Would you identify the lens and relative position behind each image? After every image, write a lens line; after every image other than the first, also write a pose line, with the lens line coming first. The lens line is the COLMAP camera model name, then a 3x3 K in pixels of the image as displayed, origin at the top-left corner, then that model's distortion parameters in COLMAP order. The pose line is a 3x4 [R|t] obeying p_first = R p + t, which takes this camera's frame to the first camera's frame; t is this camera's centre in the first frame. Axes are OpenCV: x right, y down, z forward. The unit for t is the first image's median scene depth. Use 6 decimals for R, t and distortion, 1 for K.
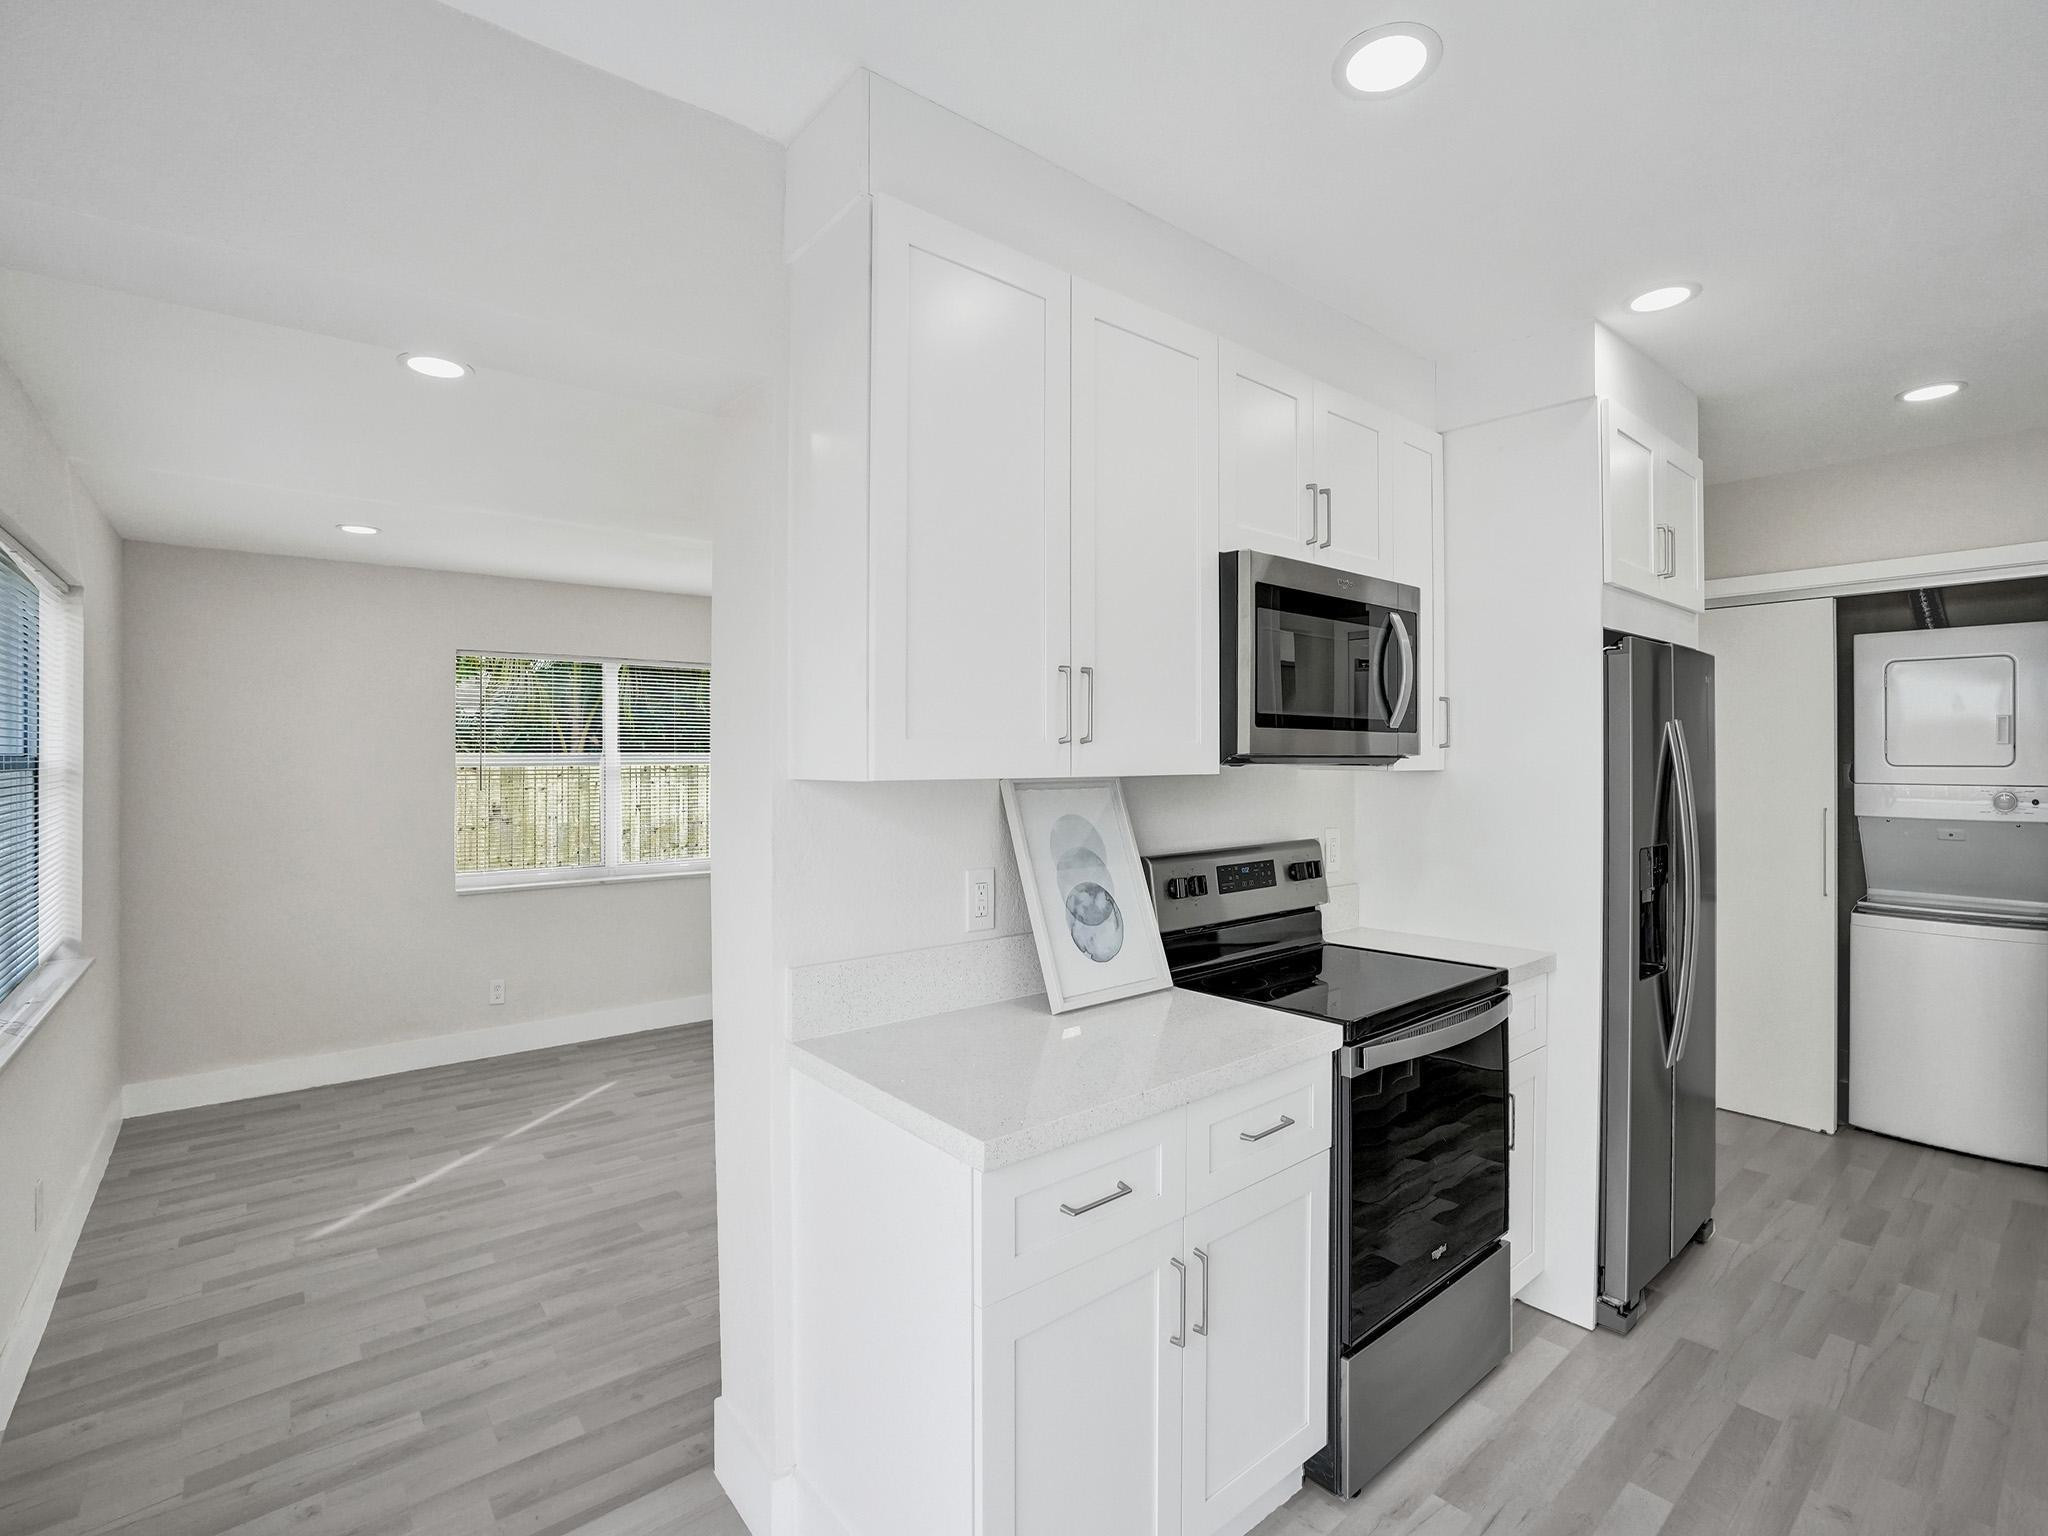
lens RADIAL K [[971.7, 0, 1039.0], [0, 971.7, 756.6], [0, 0, 1]] dist [-0.059371, 0.021406]
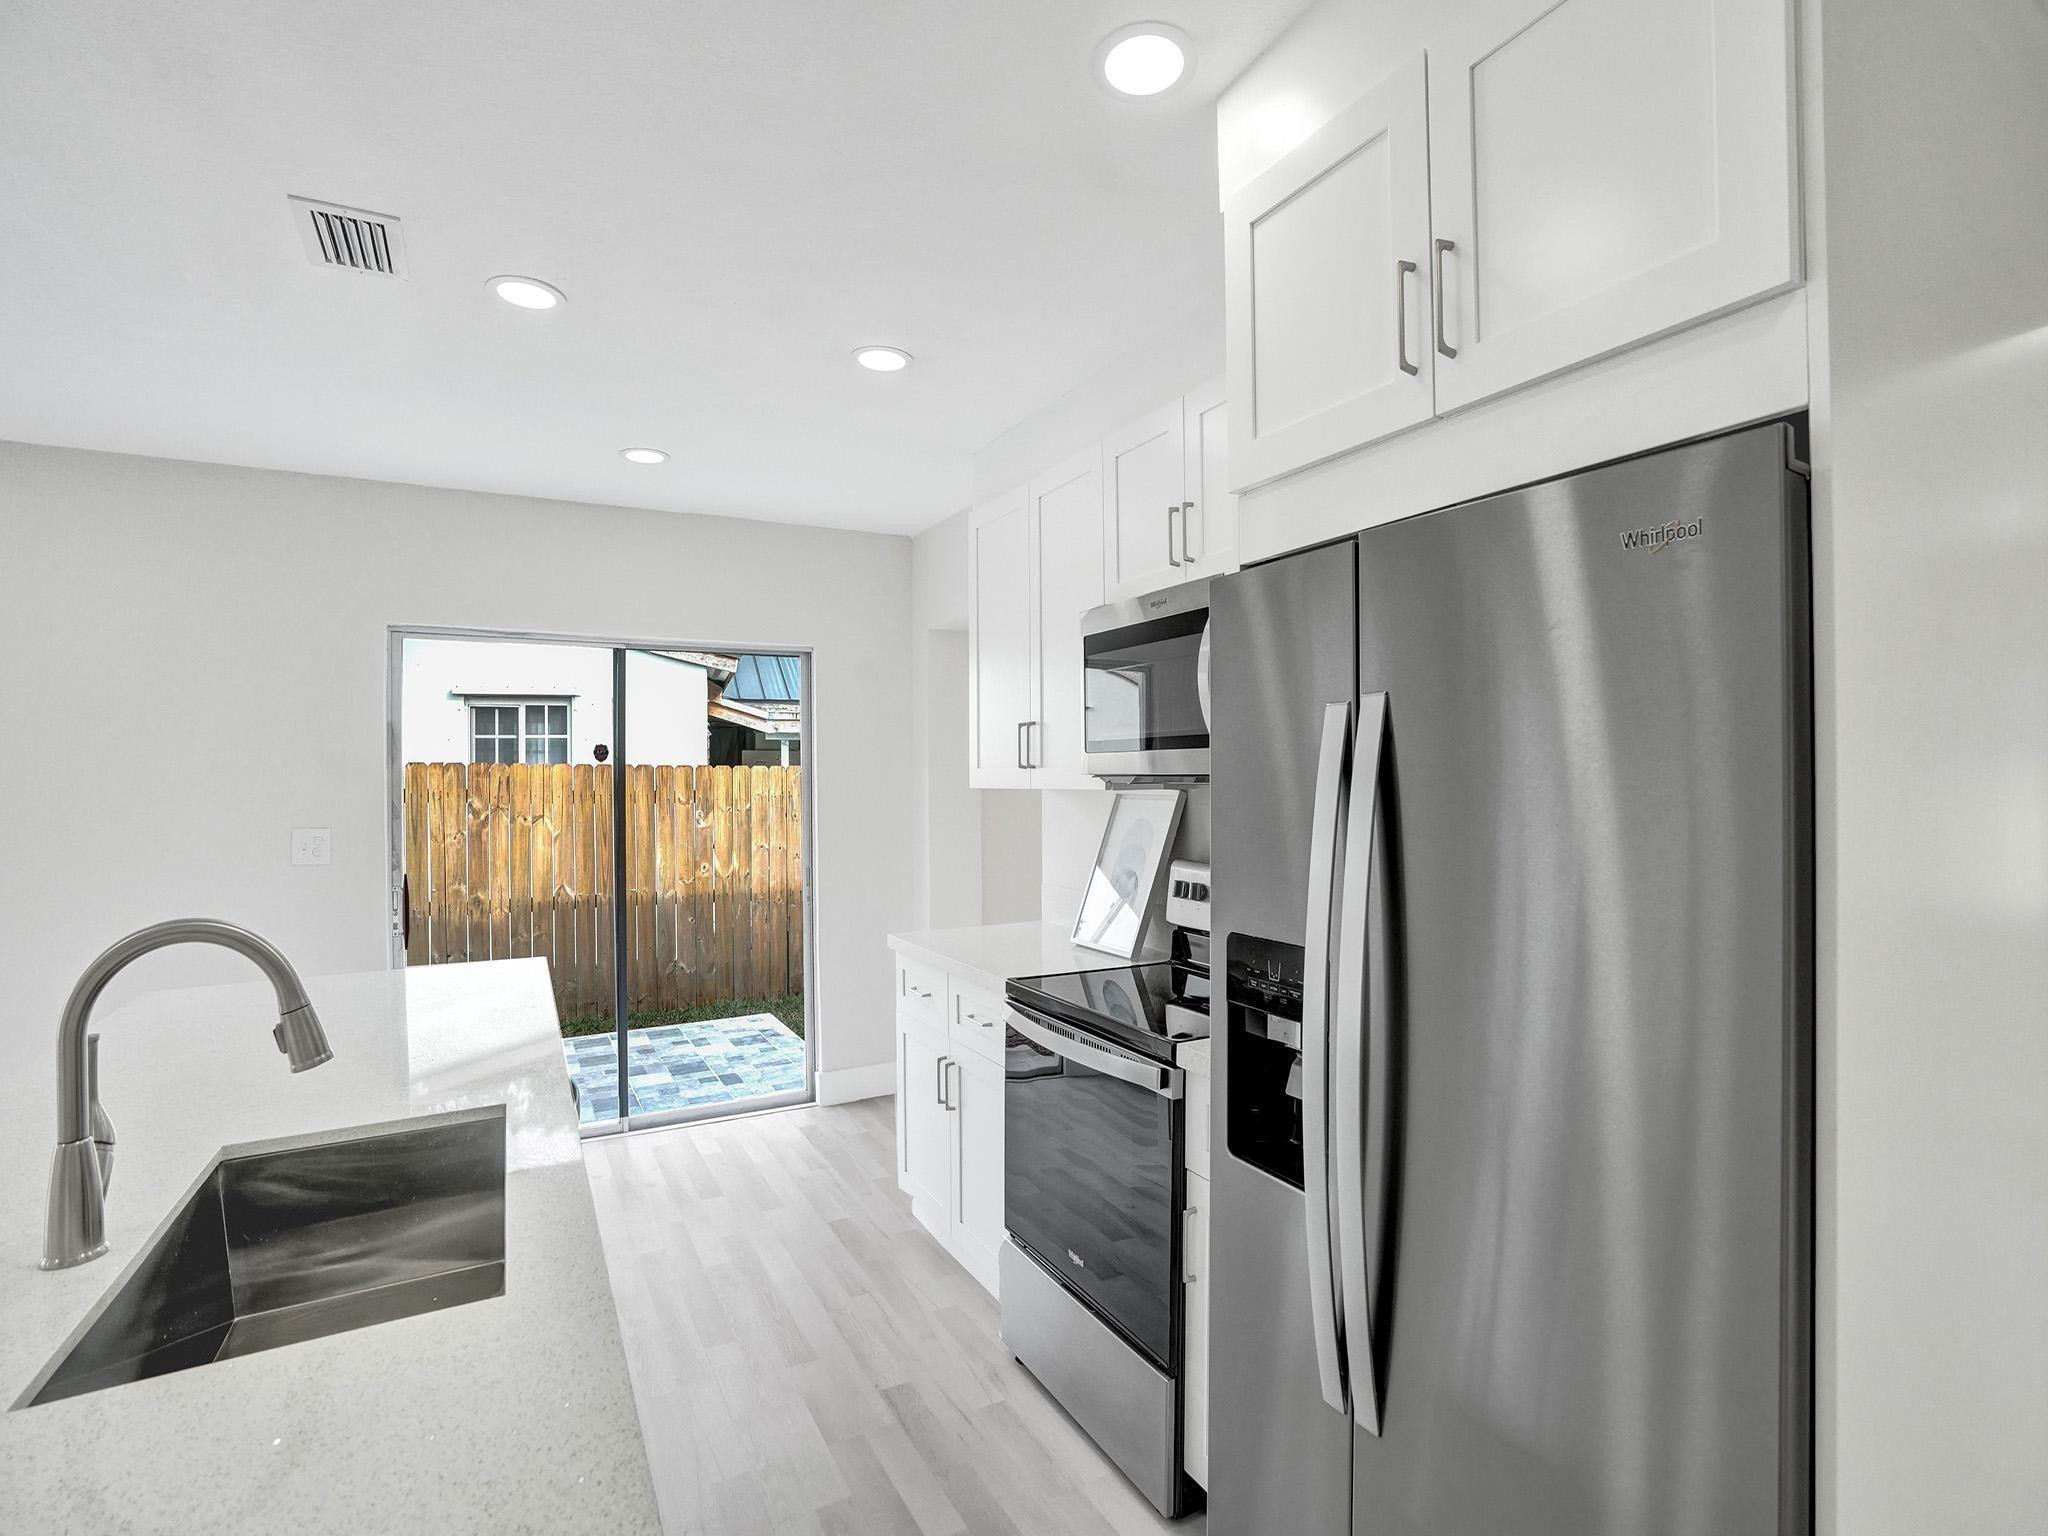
lens RADIAL K [[979.0, 0, 1031.7], [0, 979.0, 767.0], [0, 0, 1]] dist [-0.068773, 0.029380]
pose [[-0.195557, -0.007828, -0.980661, 1.249007], [0.005846, 0.999941, -0.009148, -0.000329], [0.980675, -0.007522, -0.195500, 0.996073]]
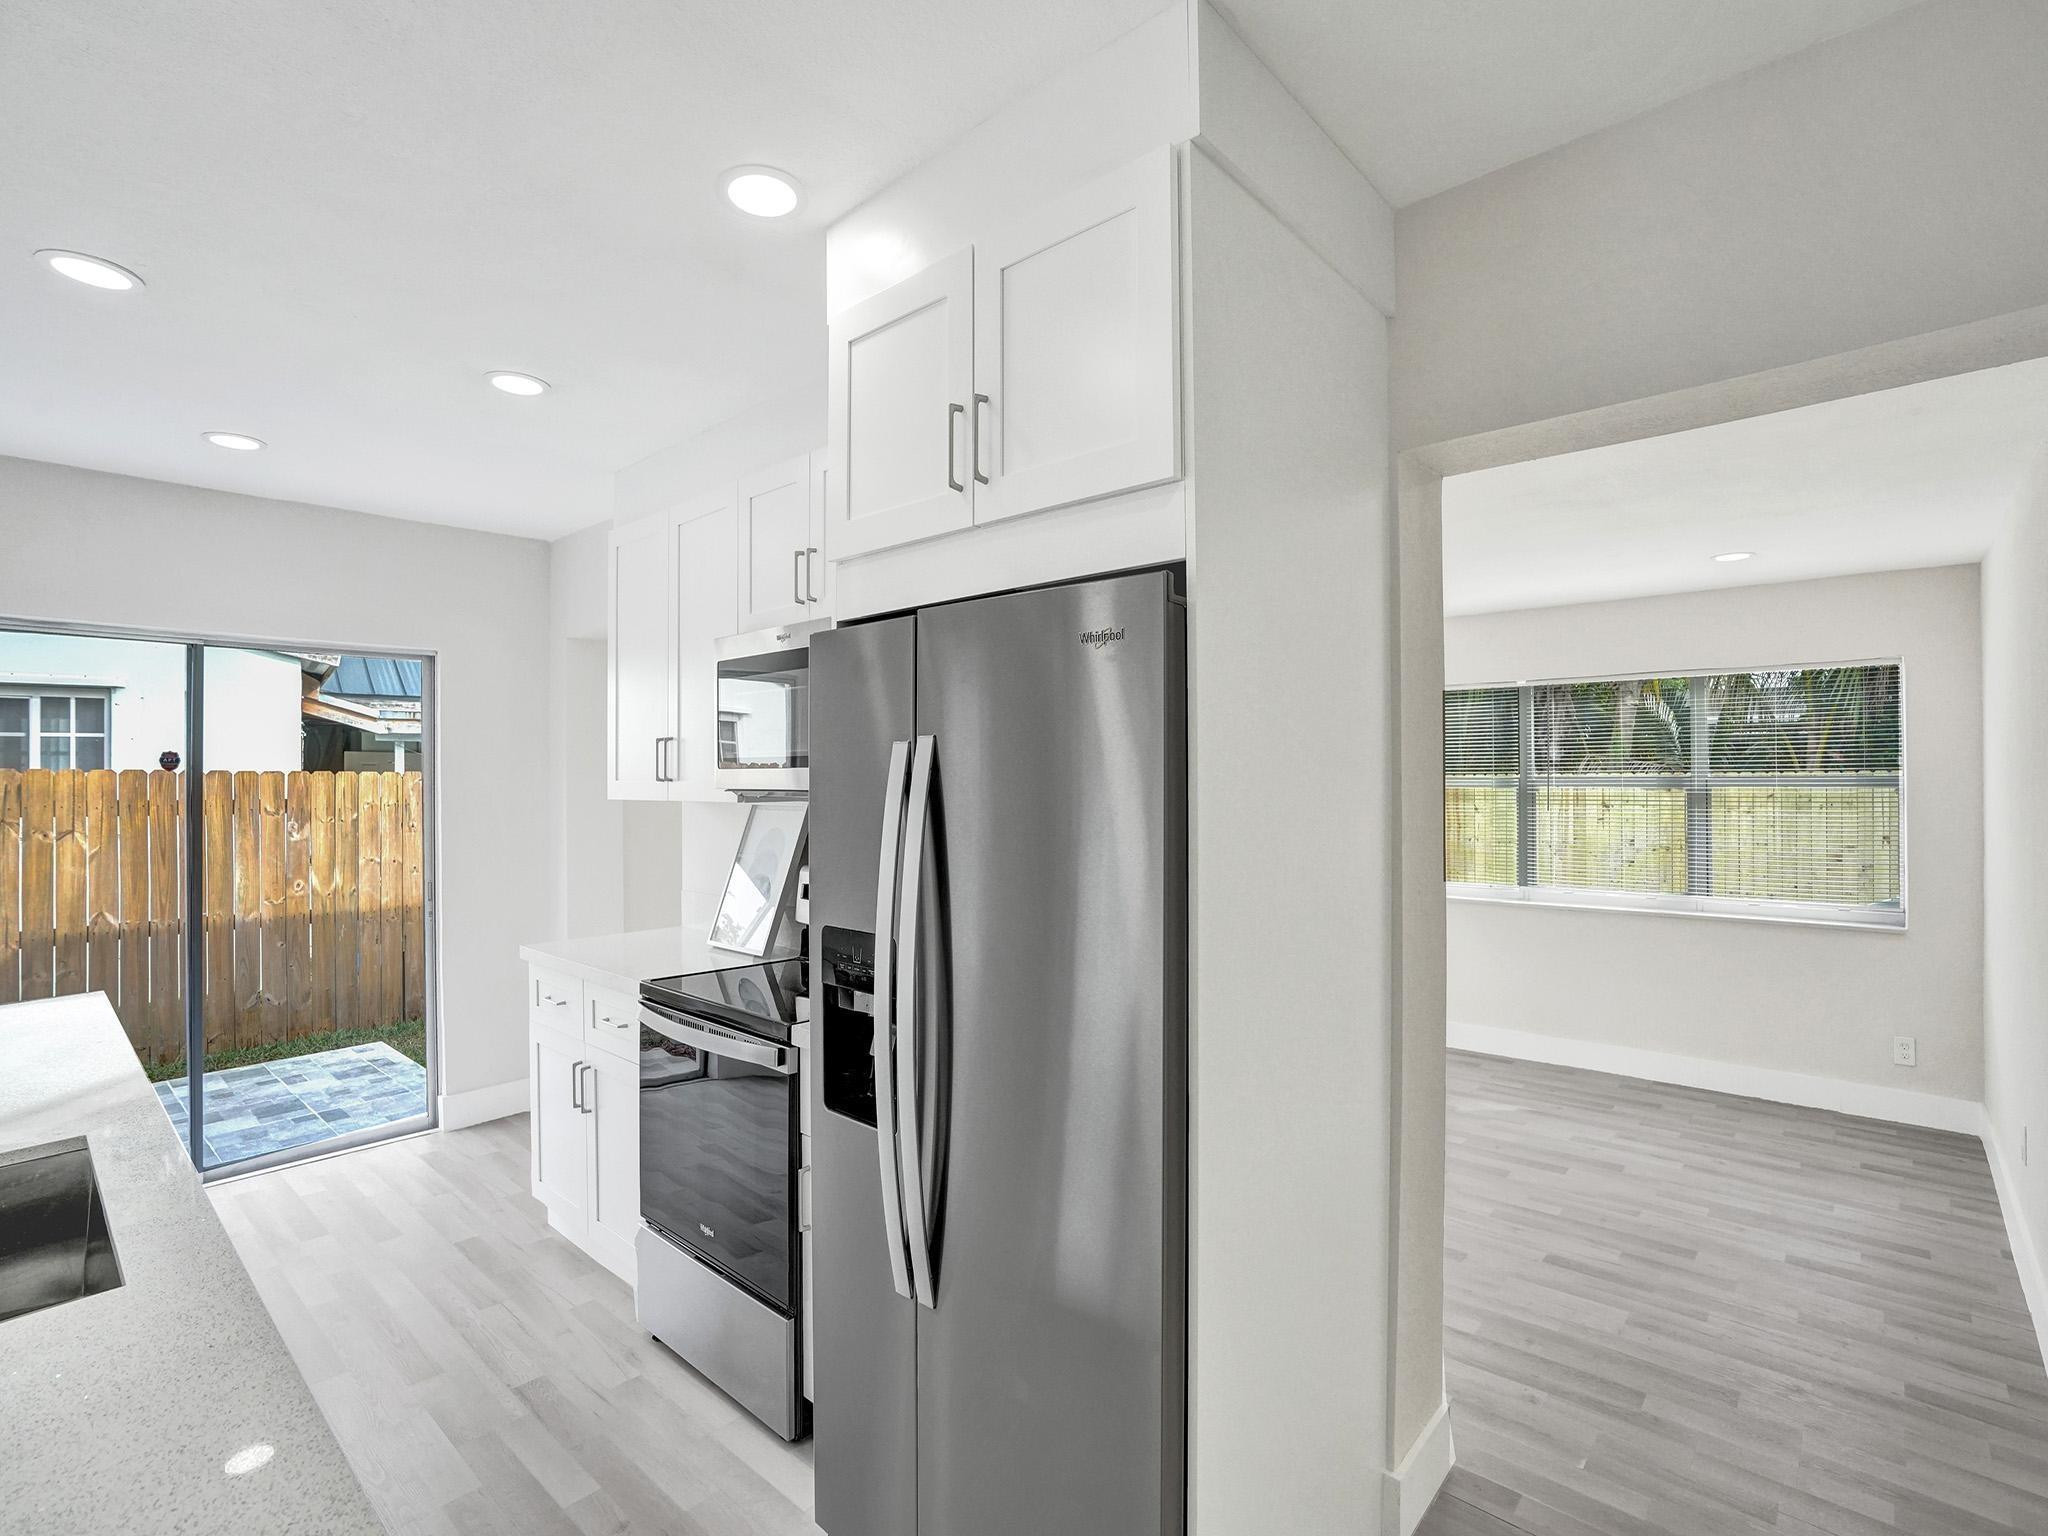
lens RADIAL K [[979.0, 0, 1031.7], [0, 979.0, 767.0], [0, 0, 1]] dist [-0.068773, 0.029380]
pose [[0.141582, -0.010261, -0.989873, 1.382626], [0.004567, 0.999942, -0.009712, -0.014361], [0.989916, -0.003146, 0.141620, 1.049599]]
